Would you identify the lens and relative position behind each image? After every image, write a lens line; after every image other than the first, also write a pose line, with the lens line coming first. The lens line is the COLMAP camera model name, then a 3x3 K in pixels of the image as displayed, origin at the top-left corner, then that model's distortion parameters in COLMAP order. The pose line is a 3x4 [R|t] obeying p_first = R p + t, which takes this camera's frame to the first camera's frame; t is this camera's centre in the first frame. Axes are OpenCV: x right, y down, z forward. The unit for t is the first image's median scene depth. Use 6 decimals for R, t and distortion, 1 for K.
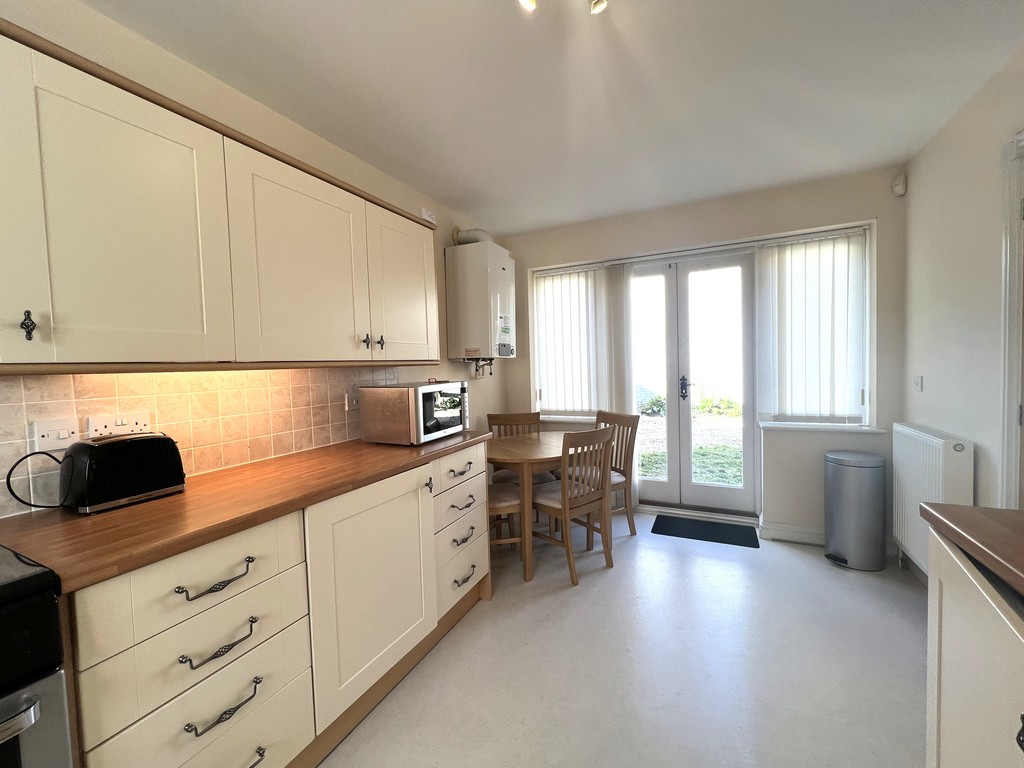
lens RADIAL K [[407.6, 0, 507.0], [0, 407.6, 385.4], [0, 0, 1]] dist [0.002431, 0.000231]
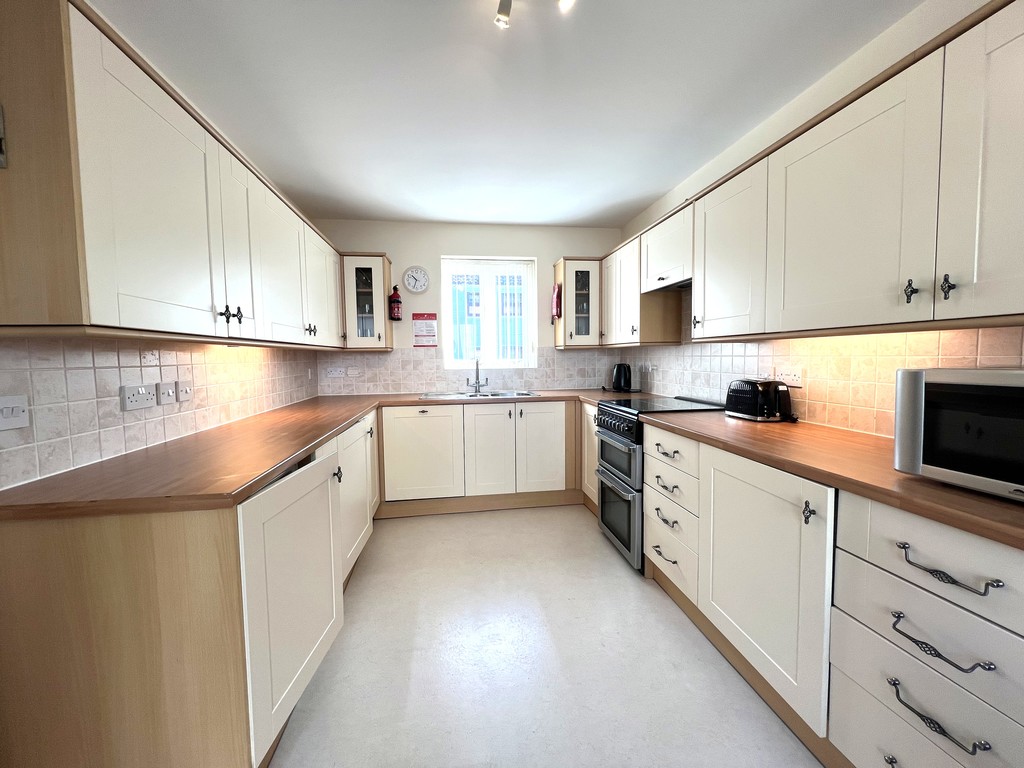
lens RADIAL K [[412.4, 0, 508.8], [0, 412.4, 379.0], [0, 0, 1]] dist [0.001013, 0.000072]
pose [[-0.818304, 0.091193, -0.567505, 0.638265], [0.027354, 0.992394, 0.120026, -0.081835], [0.574134, 0.082694, -0.814575, 1.351466]]
